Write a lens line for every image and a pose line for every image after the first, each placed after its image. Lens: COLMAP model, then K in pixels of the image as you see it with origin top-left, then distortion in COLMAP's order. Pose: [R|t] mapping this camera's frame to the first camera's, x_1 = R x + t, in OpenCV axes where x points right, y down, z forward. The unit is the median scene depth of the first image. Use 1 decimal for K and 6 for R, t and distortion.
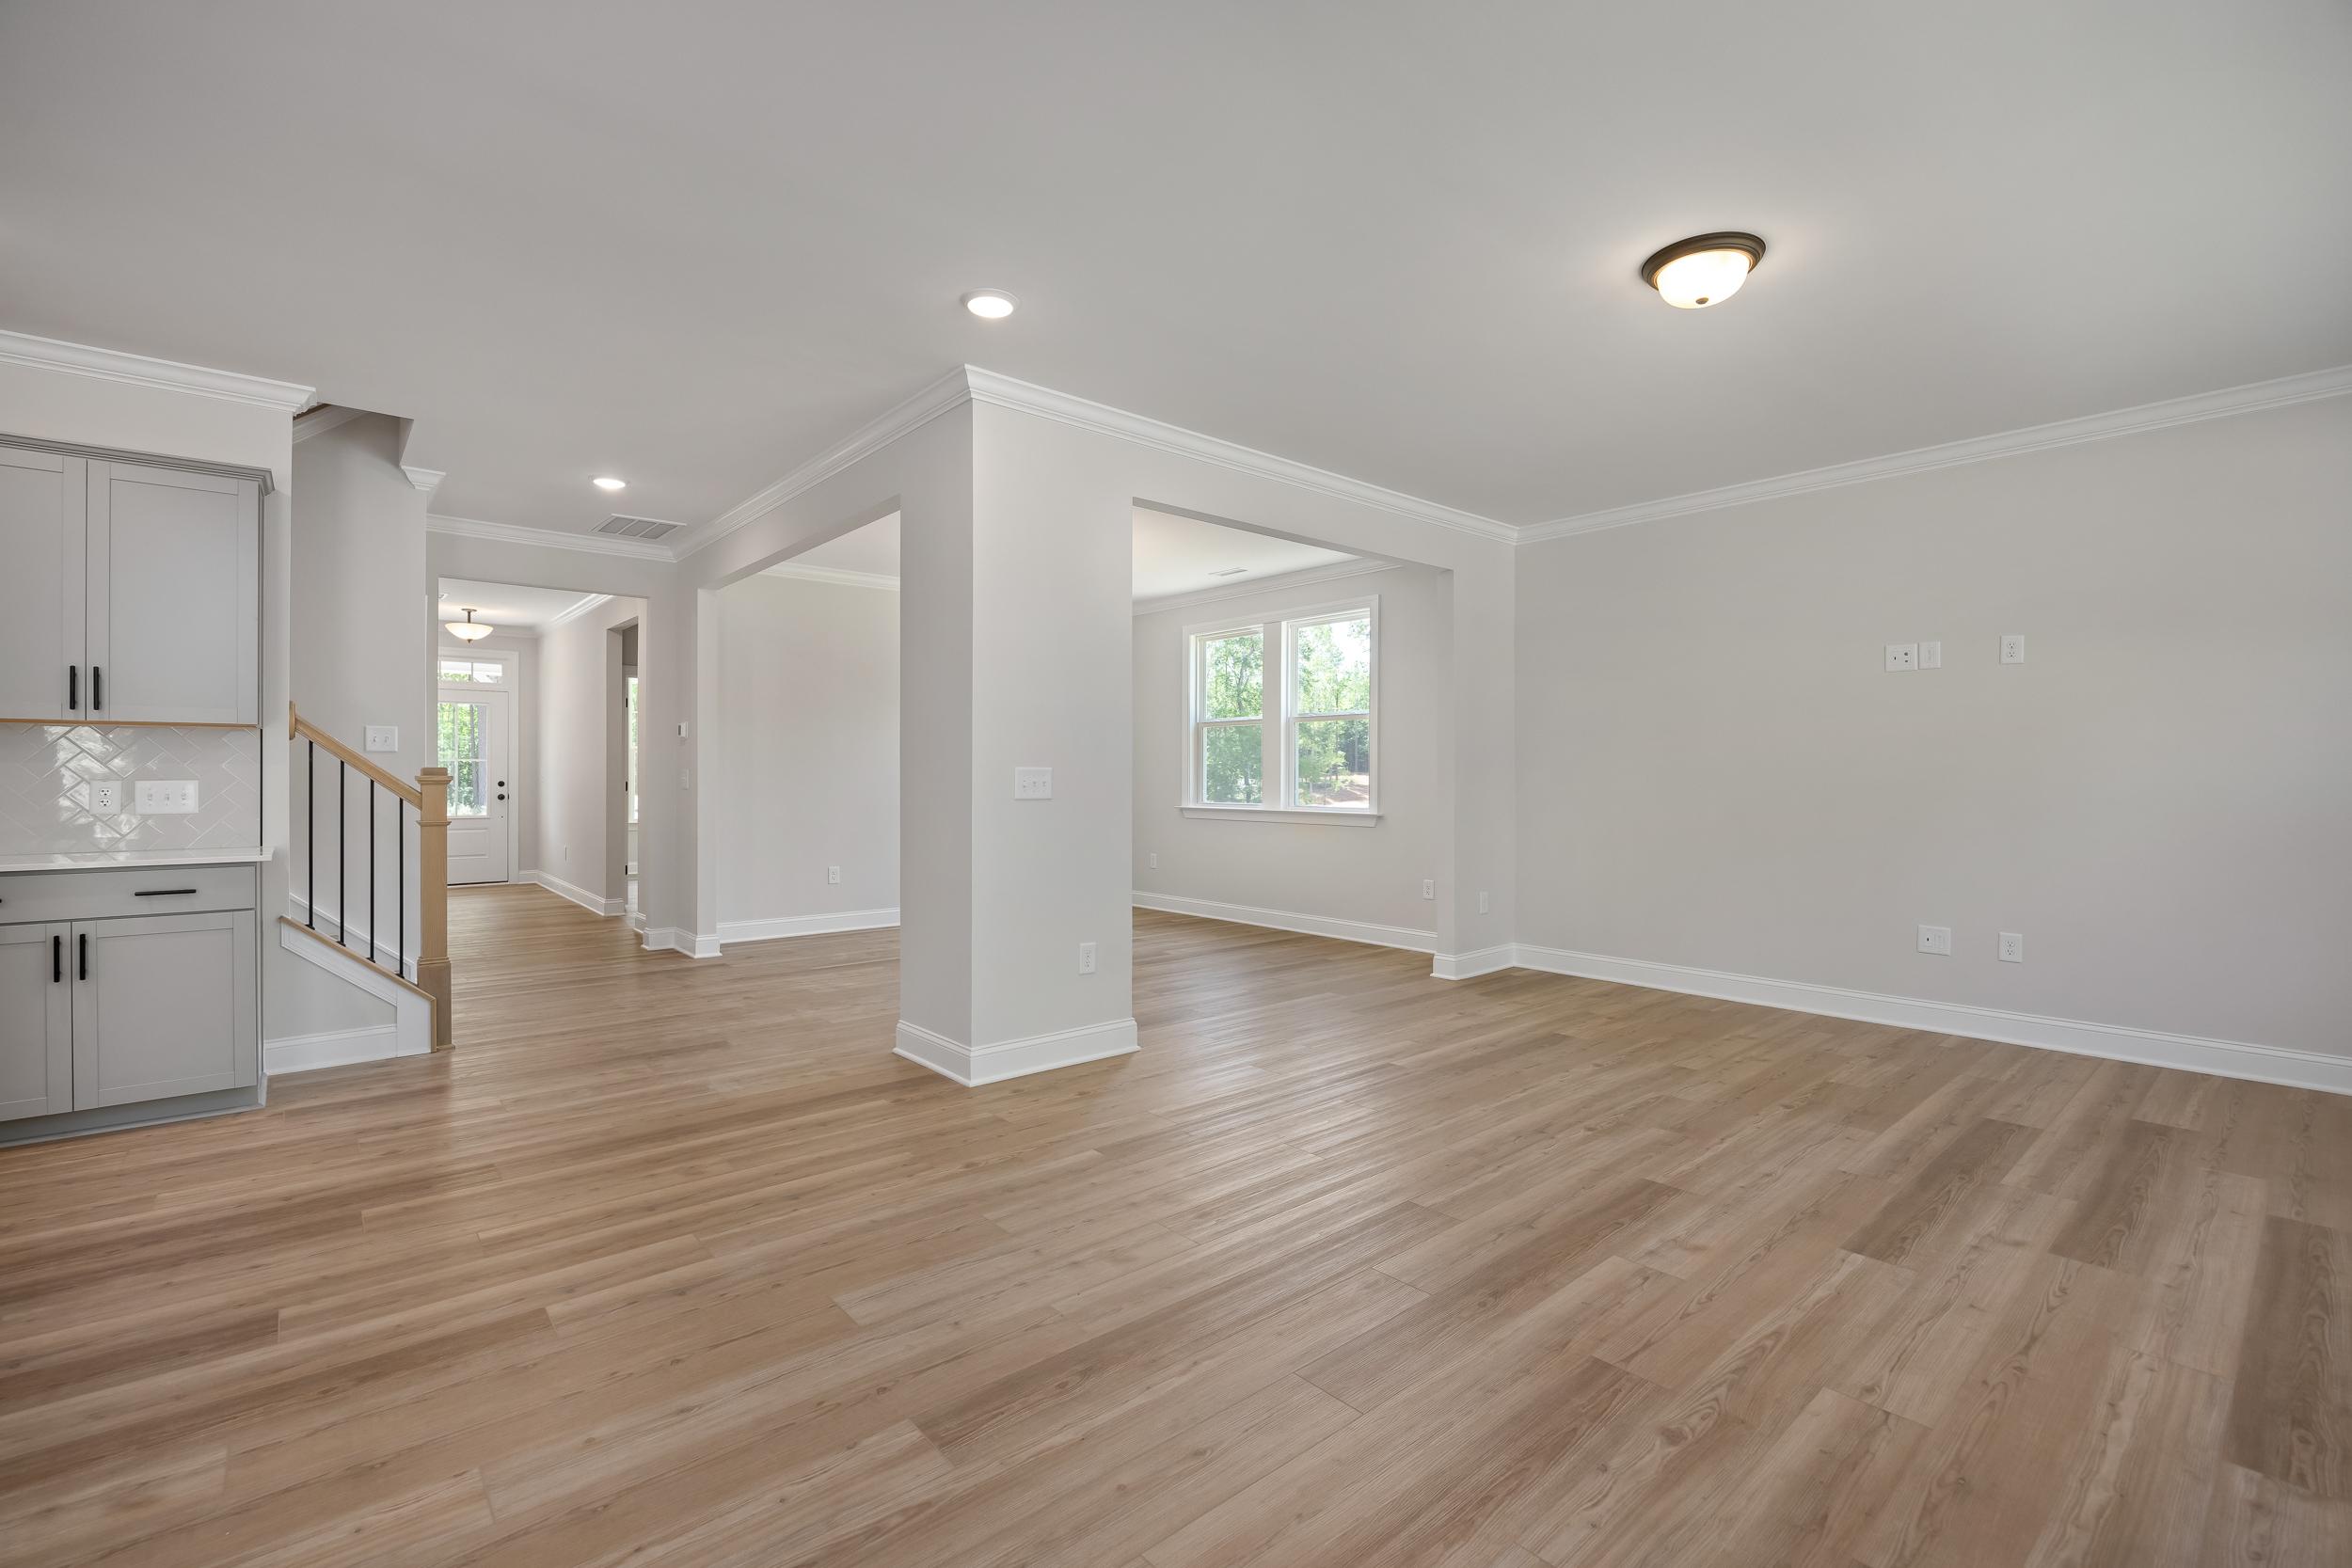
lens RADIAL K [[1038.6, 0, 1193.6], [0, 1038.6, 771.5], [0, 0, 1]] dist [-0.012834, -0.003255]
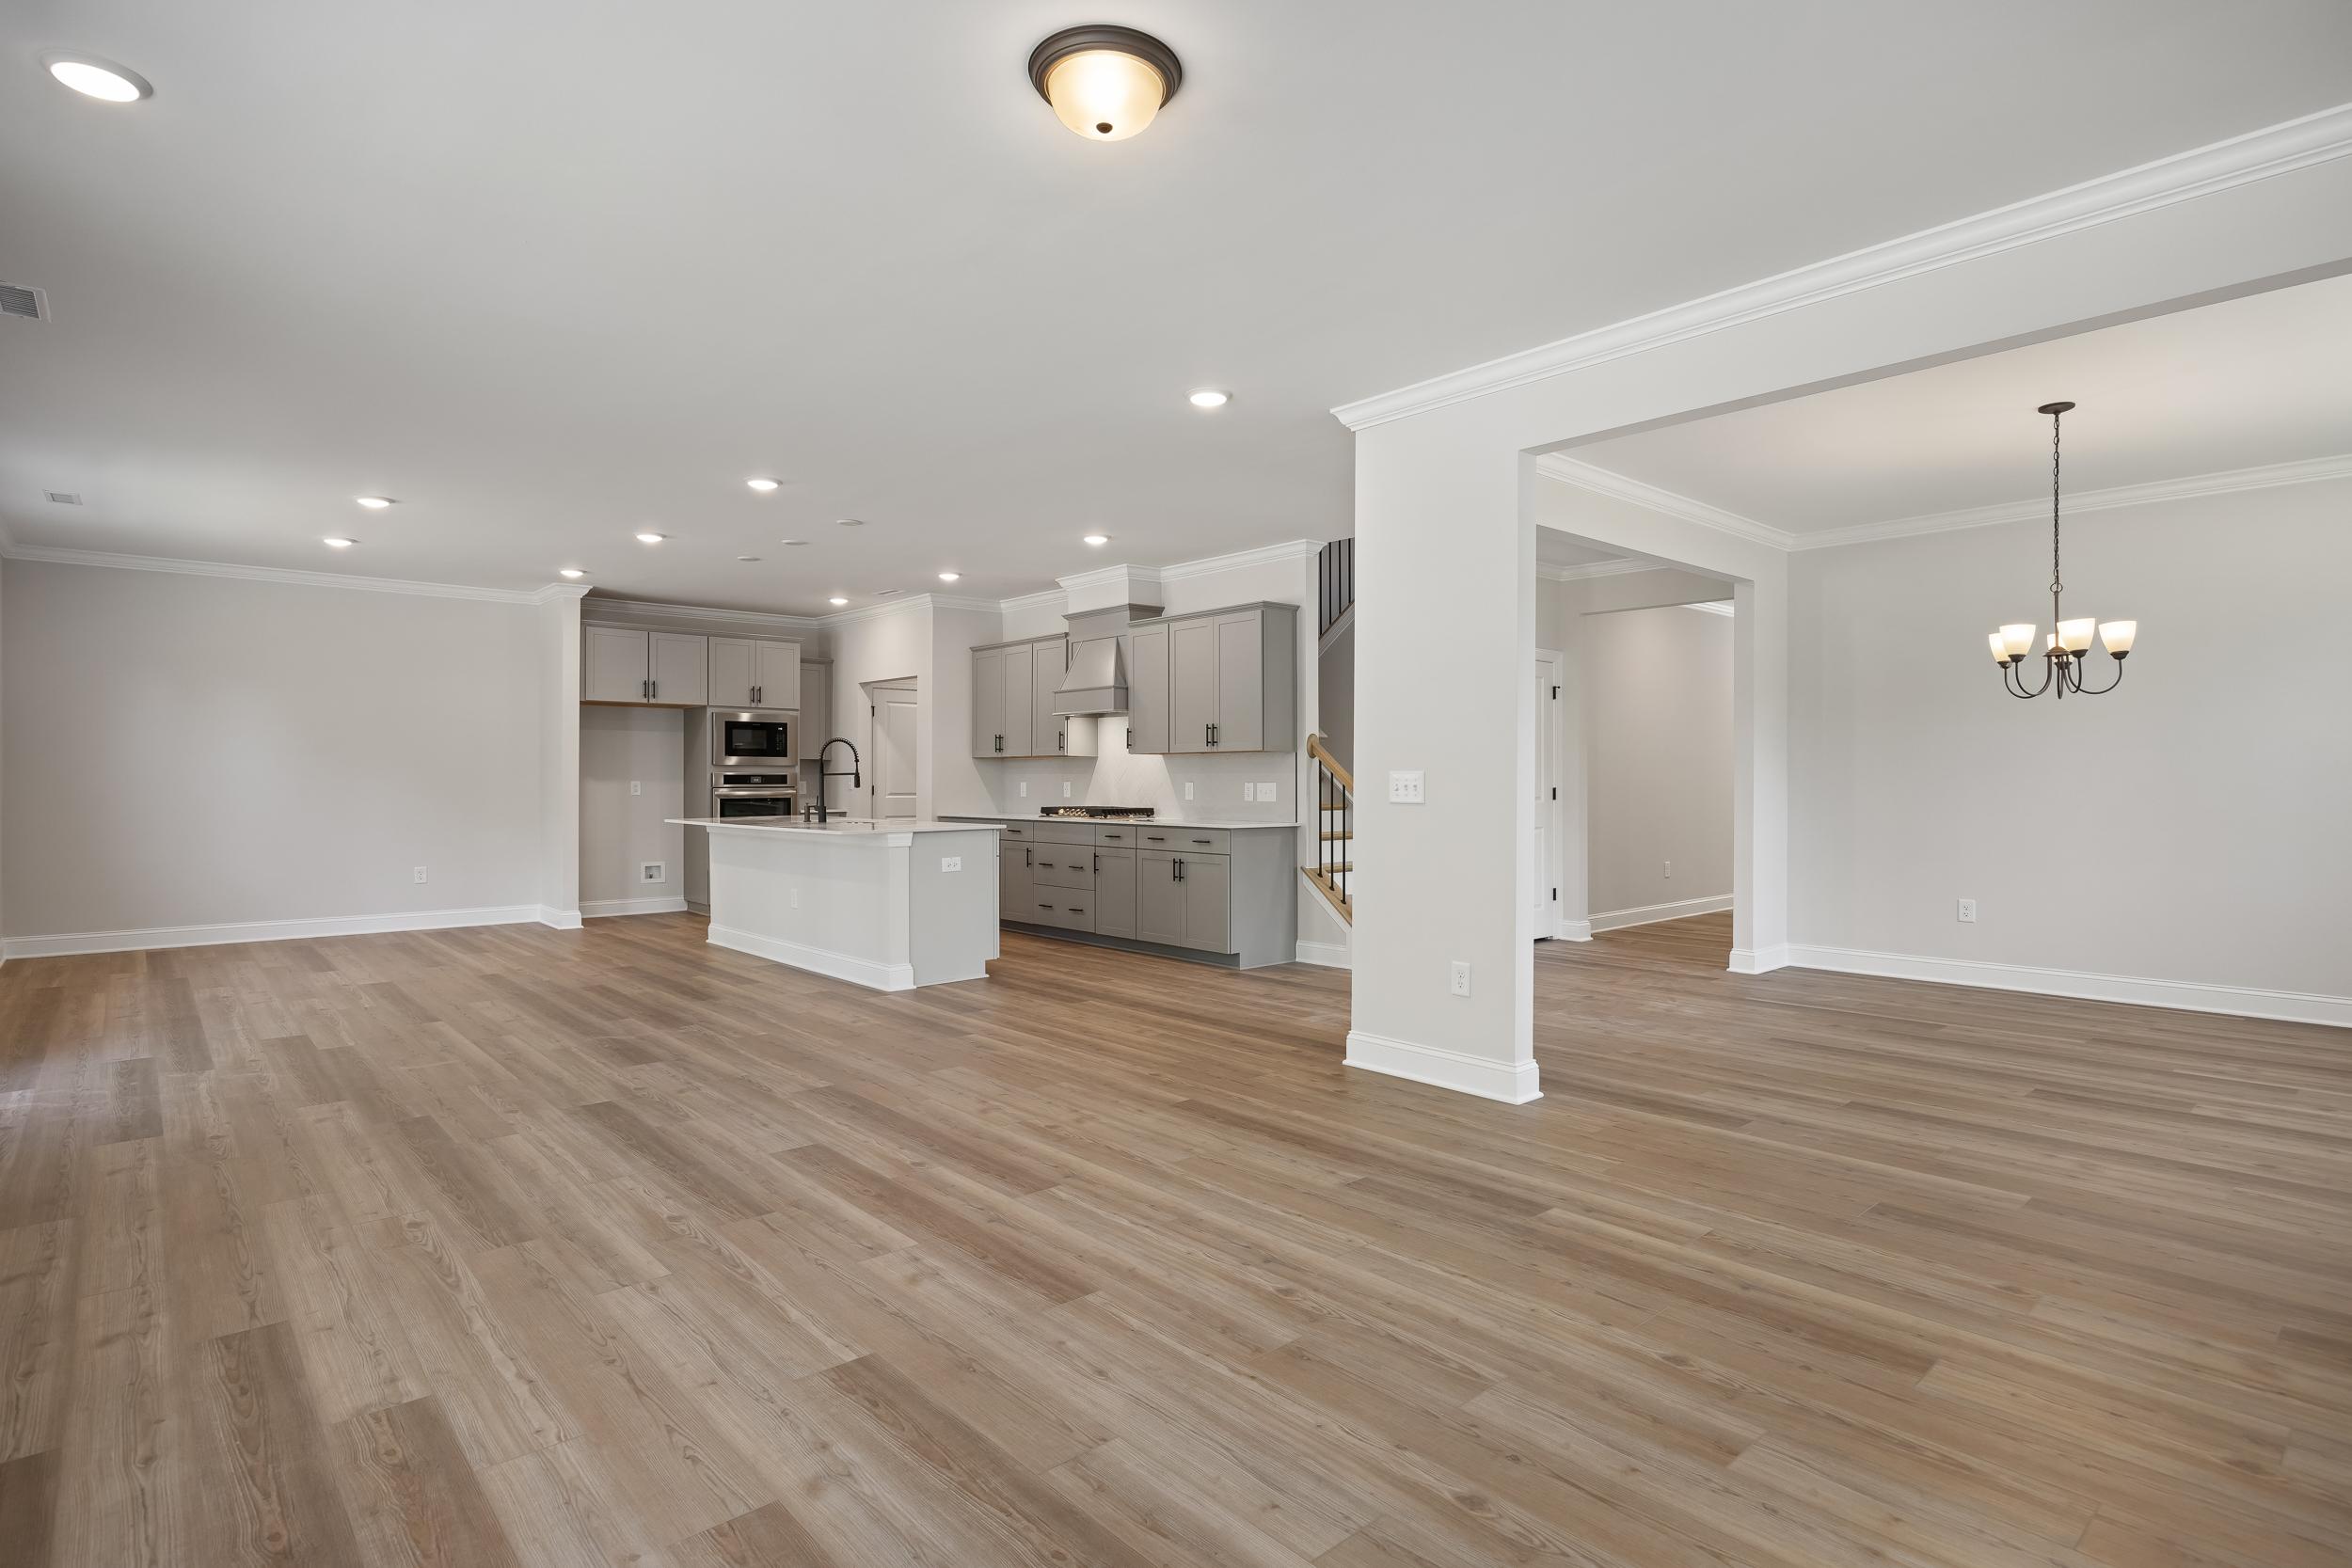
lens RADIAL K [[1189.5, 0, 1176.0], [0, 1189.5, 784.0], [0, 0, 1]] dist [0.001199, -0.023421]
pose [[-0.000467, 0.004233, -0.999991, 1.285719], [0.004487, 0.999981, 0.004231, 0.001655], [0.999990, -0.004485, -0.000486, 1.012699]]
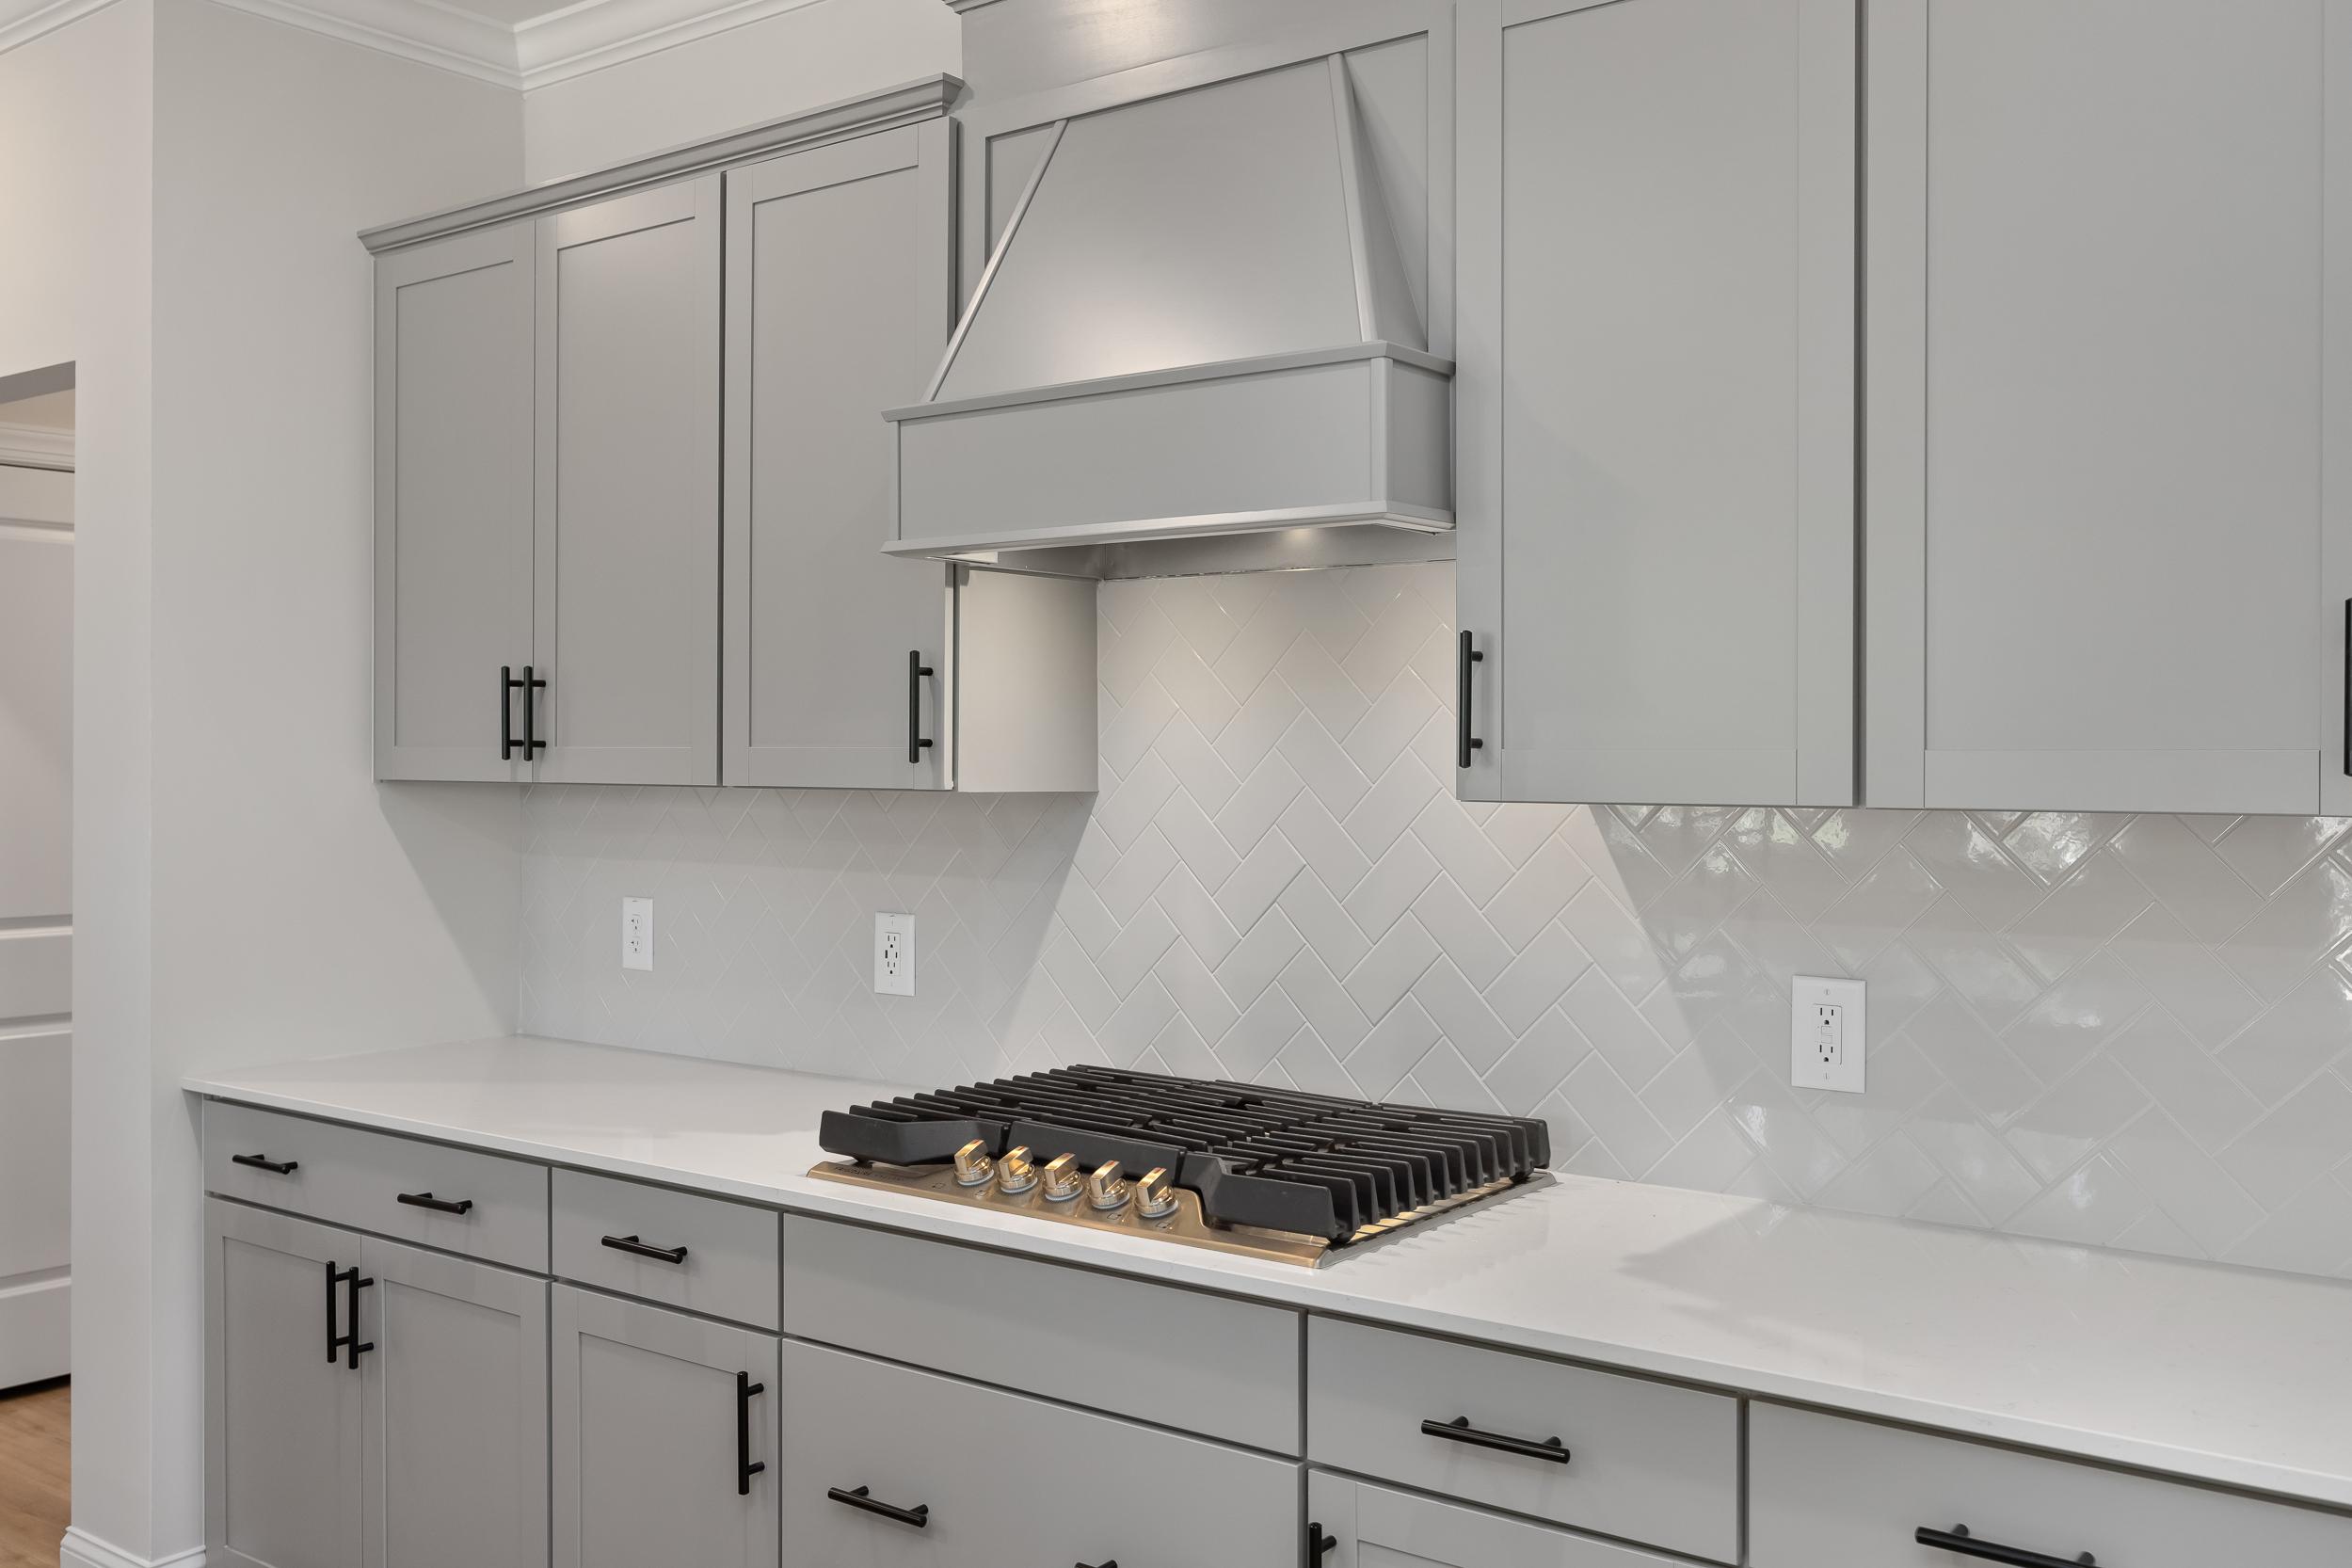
lens RADIAL K [[2061.2, 0, 1176.3], [0, 2061.2, 755.5], [0, 0, 1]] dist [0.005910, 0.001986]
pose [[0.201027, 0.005089, -0.979572, -0.716608], [0.003840, 0.999975, 0.005983, -0.075769], [0.979578, -0.004964, 0.201002, 0.667240]]
